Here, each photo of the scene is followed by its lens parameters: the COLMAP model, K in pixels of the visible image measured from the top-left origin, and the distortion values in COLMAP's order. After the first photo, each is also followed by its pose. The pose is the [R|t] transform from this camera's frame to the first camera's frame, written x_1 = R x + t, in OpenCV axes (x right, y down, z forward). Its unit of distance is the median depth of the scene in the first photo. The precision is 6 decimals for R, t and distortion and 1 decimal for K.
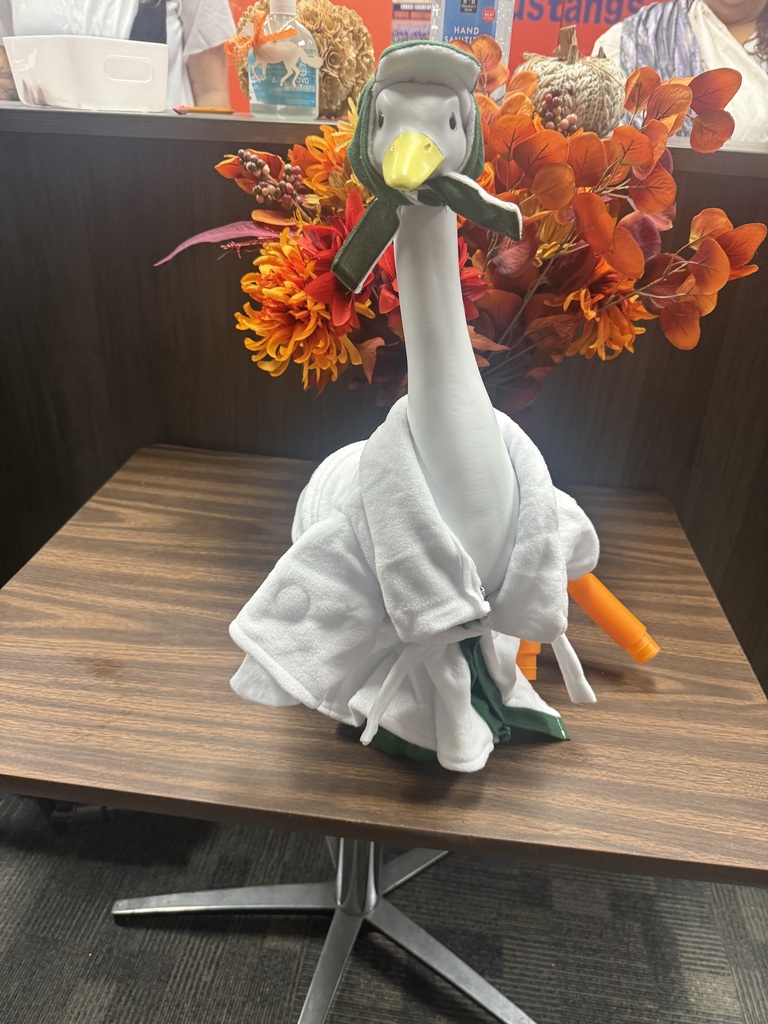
lens RADIAL K [[734.5, 0, 382.7], [0, 734.5, 502.3], [0, 0, 1]] dist [0.031446, -0.038283]
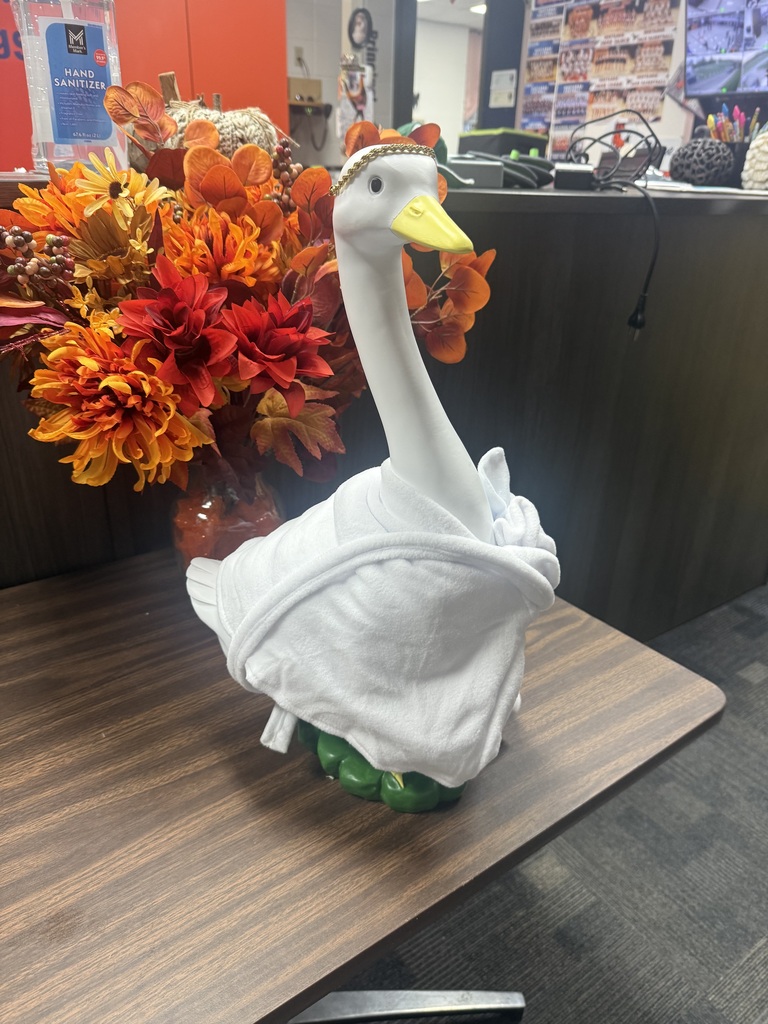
lens RADIAL K [[734.5, 0, 380.7], [0, 734.5, 519.8], [0, 0, 1]] dist [0.031446, -0.038283]
pose [[0.741830, -0.314476, 0.592278, -0.367902], [0.325193, 0.941123, 0.092394, -0.099325], [-0.586462, 0.124064, 0.800419, 0.145212]]
